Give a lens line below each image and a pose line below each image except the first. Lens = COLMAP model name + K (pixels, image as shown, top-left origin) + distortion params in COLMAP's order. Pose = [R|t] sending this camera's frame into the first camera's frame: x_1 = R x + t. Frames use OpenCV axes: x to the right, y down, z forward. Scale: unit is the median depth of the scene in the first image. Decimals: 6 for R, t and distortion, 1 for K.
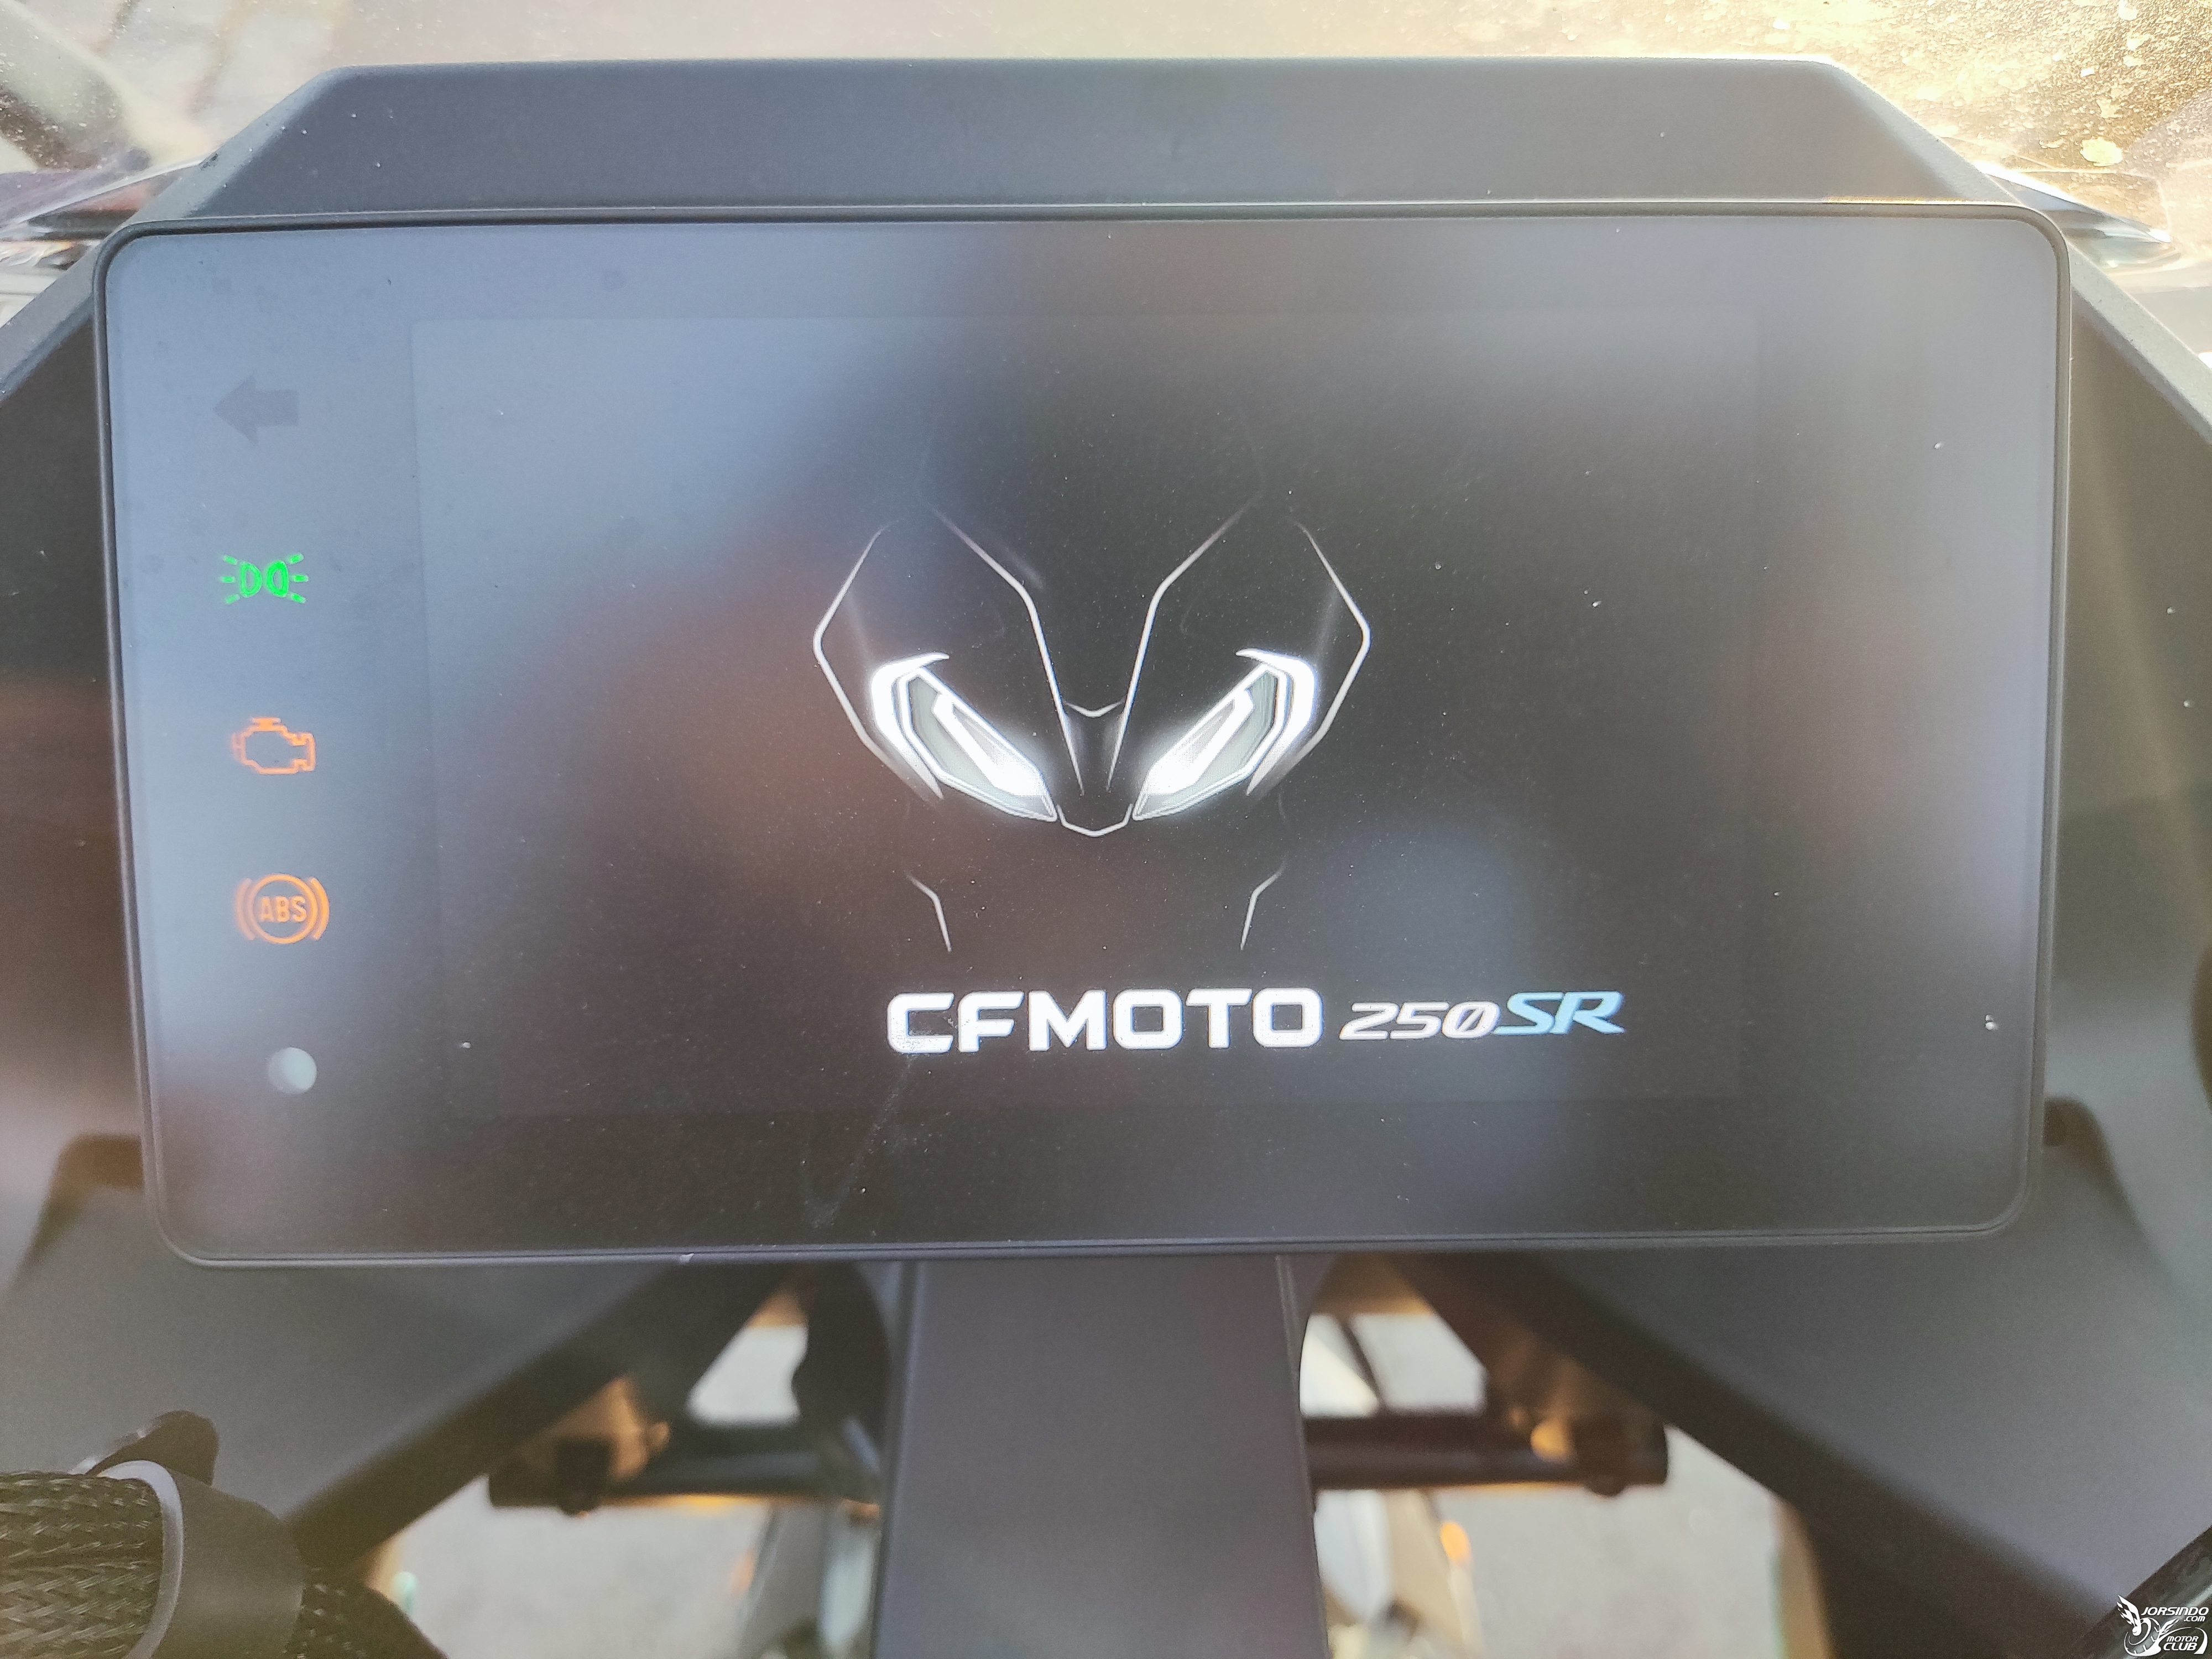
lens RADIAL K [[1722.4, 0, 1143.8], [0, 1722.4, 825.2], [0, 0, 1]] dist [-0.033524, -0.008034]
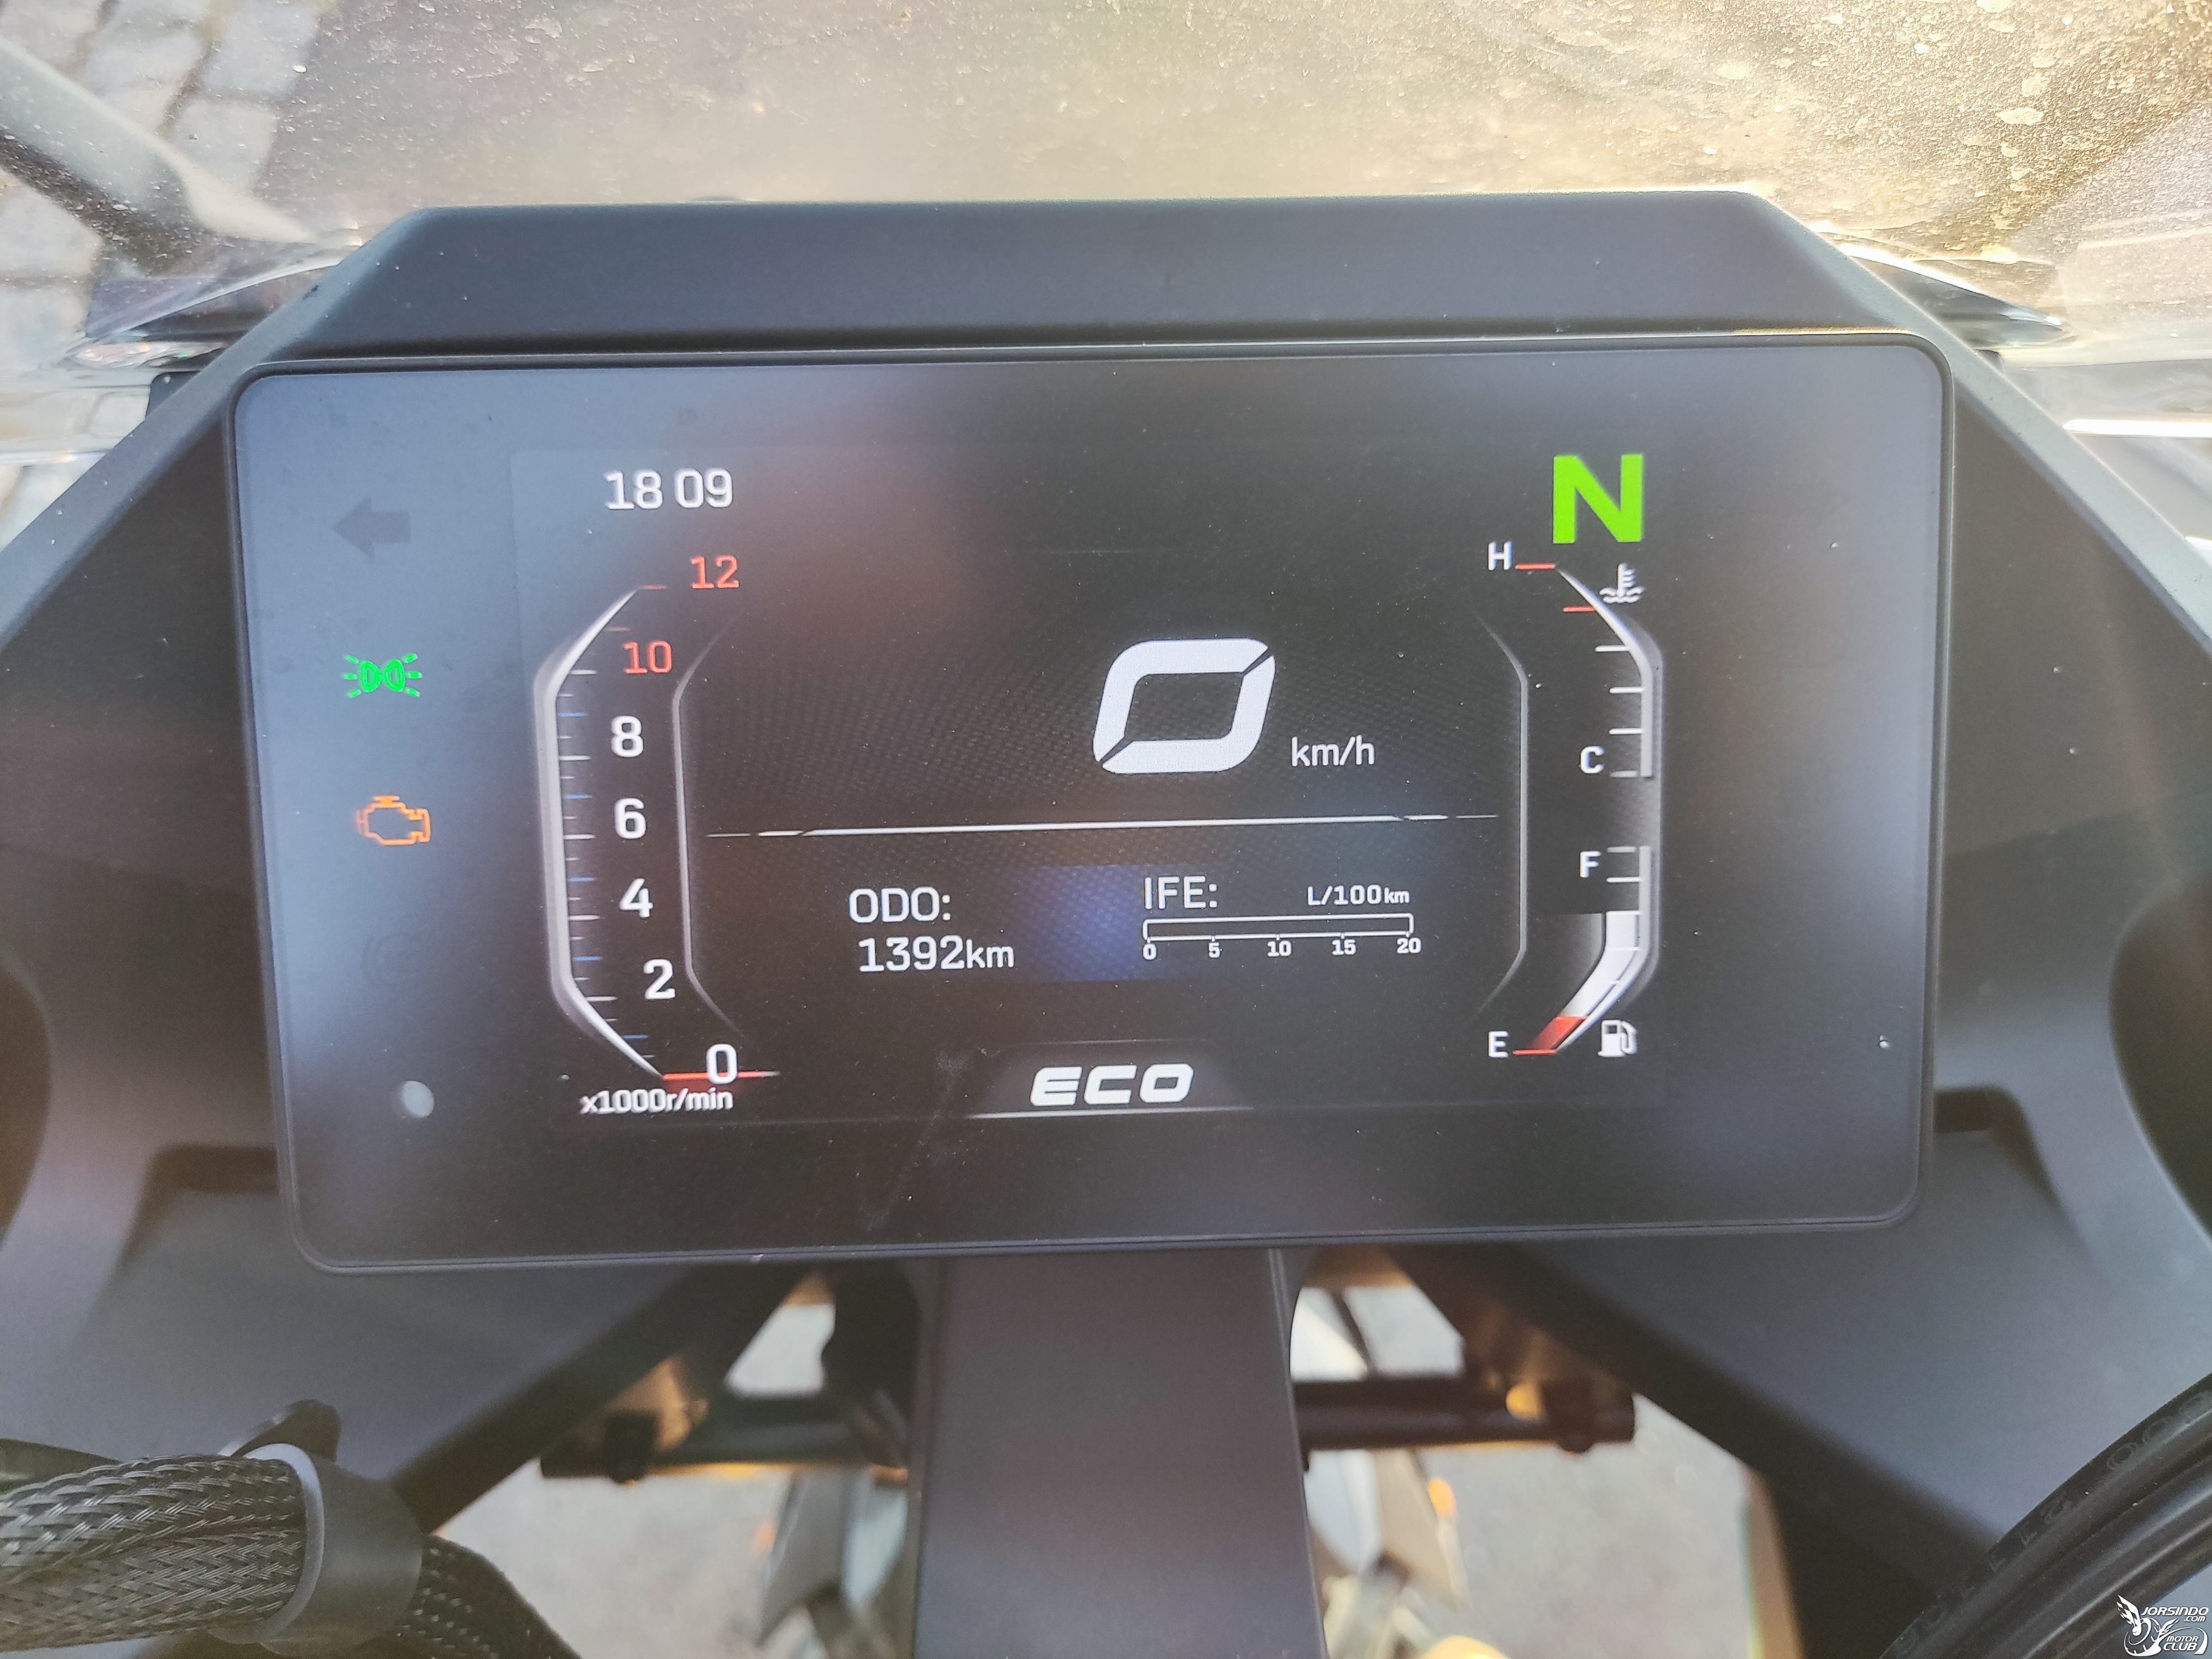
lens RADIAL K [[1700.6, 0, 1148.0], [0, 1700.6, 819.5], [0, 0, 1]] dist [0.035269, -0.087658]
pose [[0.999911, -0.010740, 0.007954, -0.009274], [0.010619, 0.999829, 0.015137, -0.051215], [-0.008115, -0.015051, 0.999854, -0.132959]]
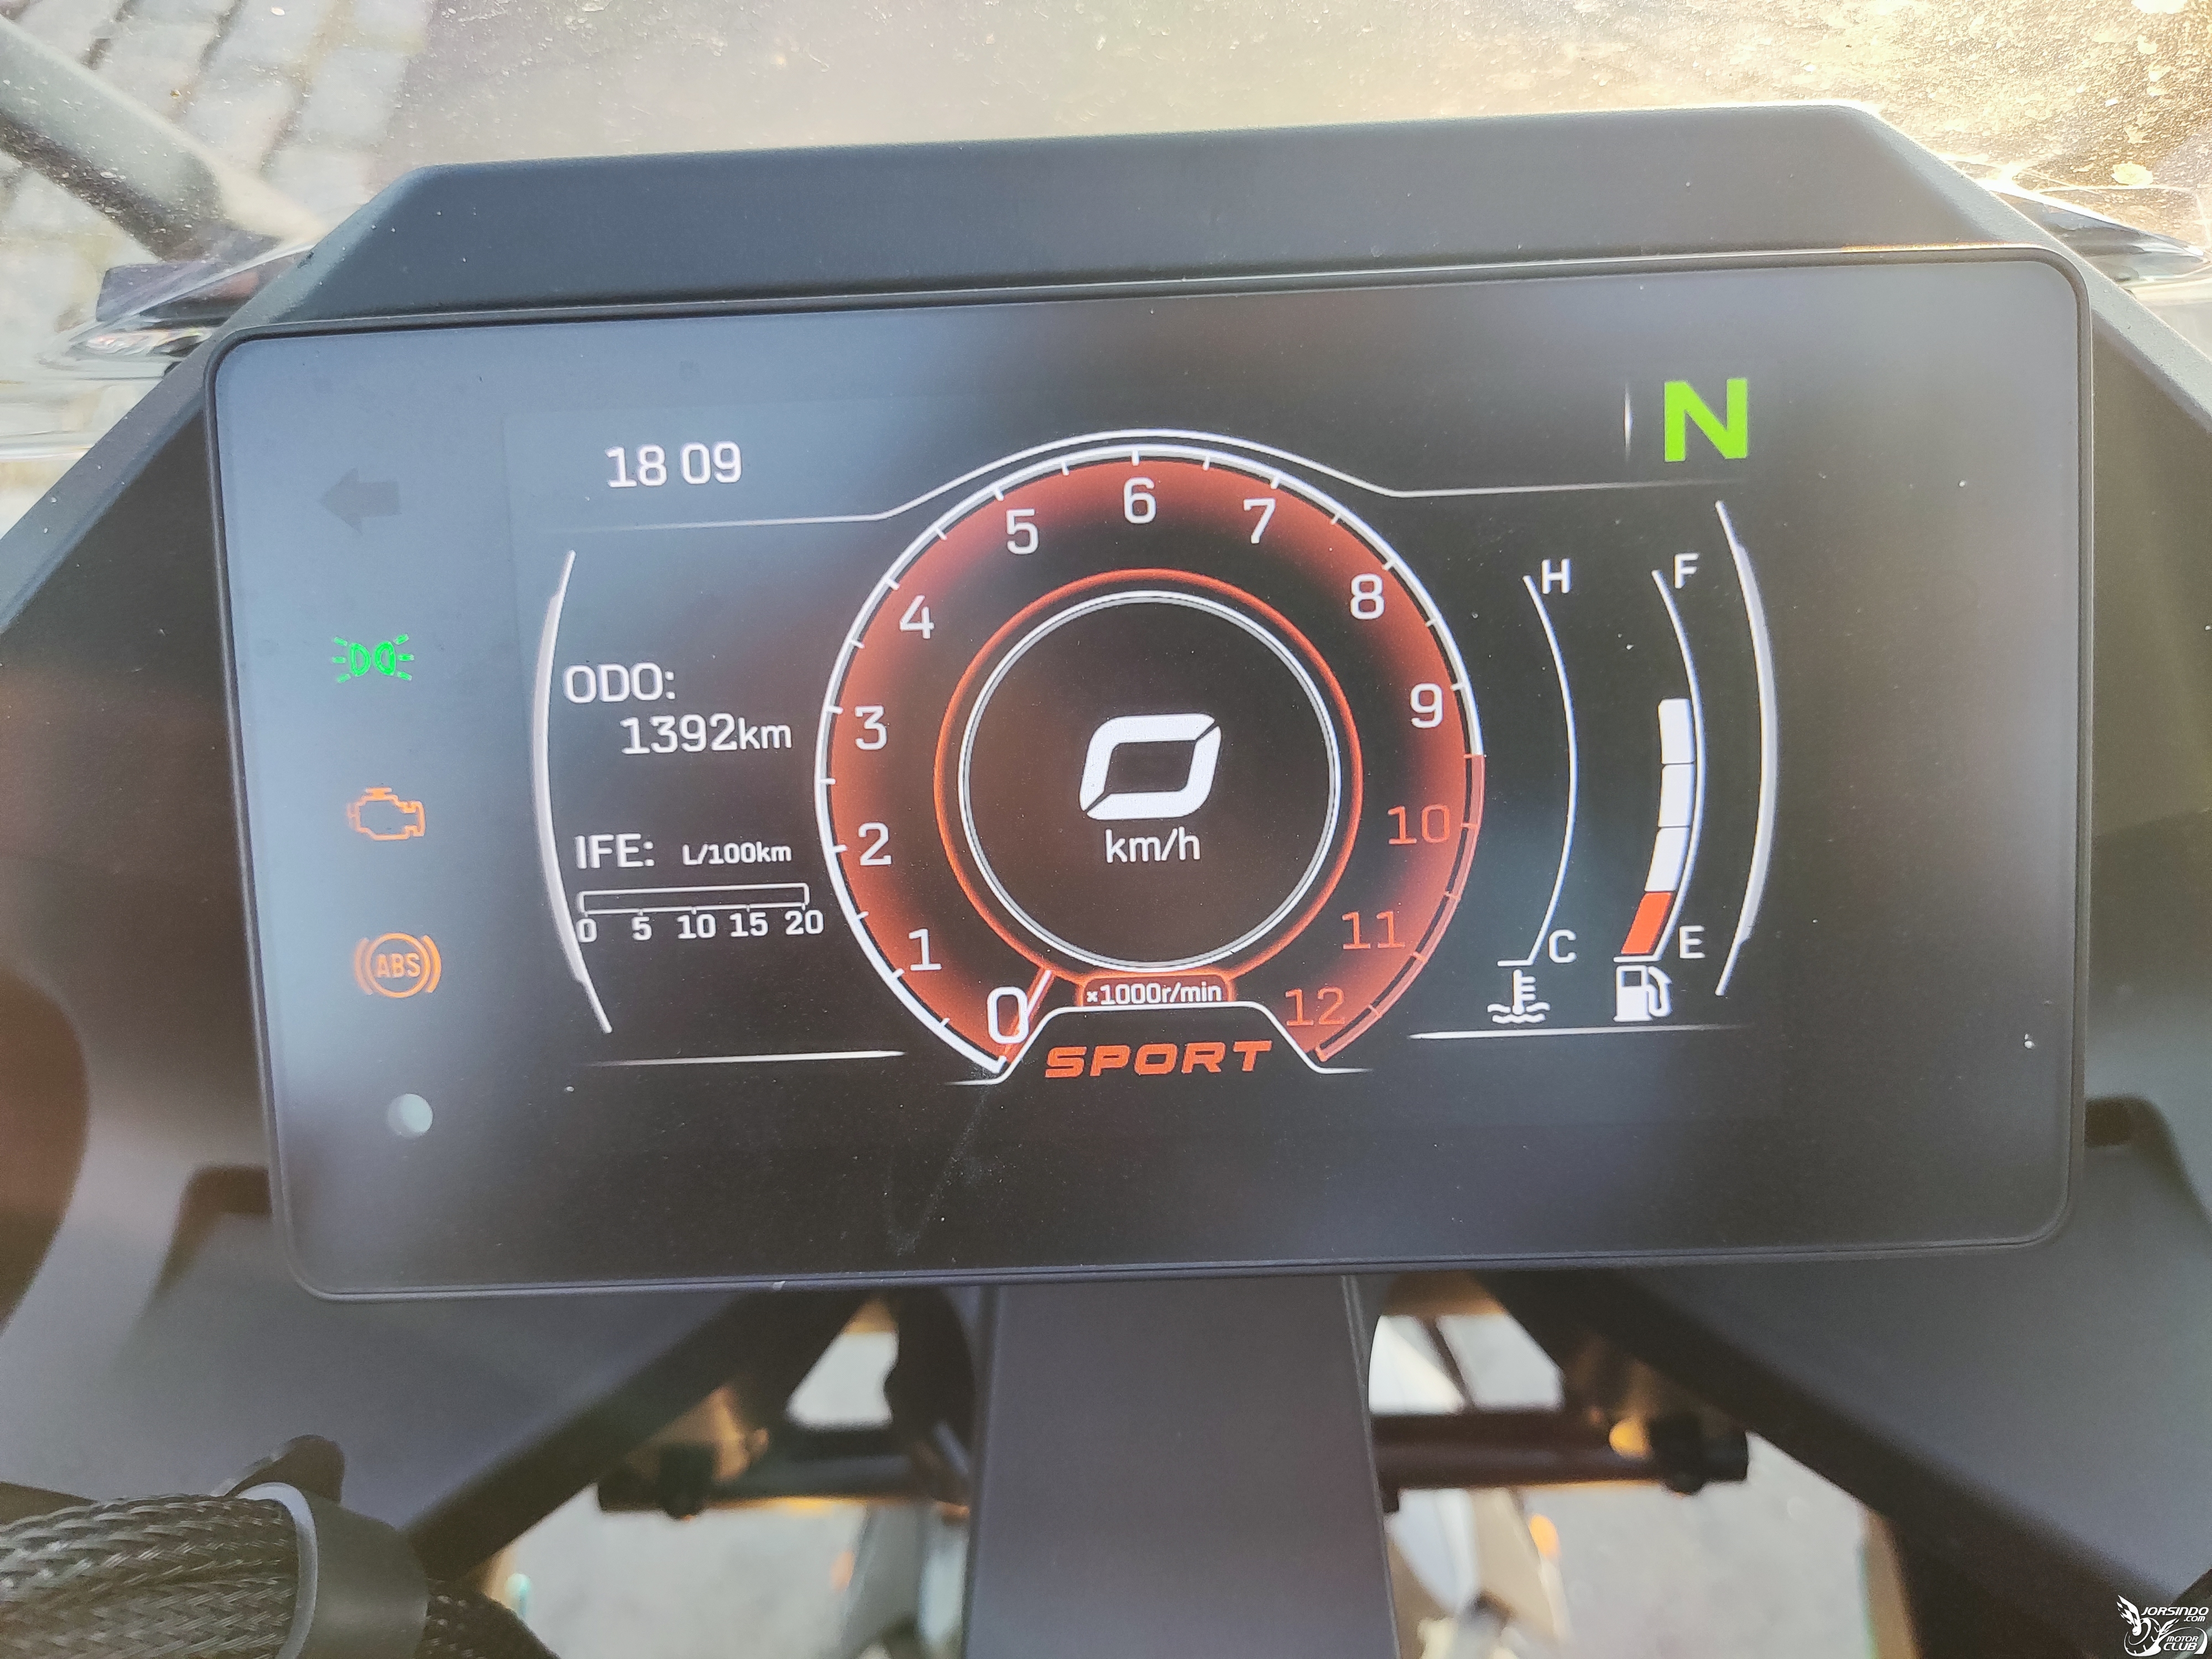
lens RADIAL K [[1700.6, 0, 1148.0], [0, 1700.6, 819.5], [0, 0, 1]] dist [0.035269, -0.087658]
pose [[0.998693, -0.023498, -0.045388, 0.015039], [0.023554, 0.999722, 0.000692, -0.028057], [0.045359, -0.001760, 0.998969, -0.044013]]
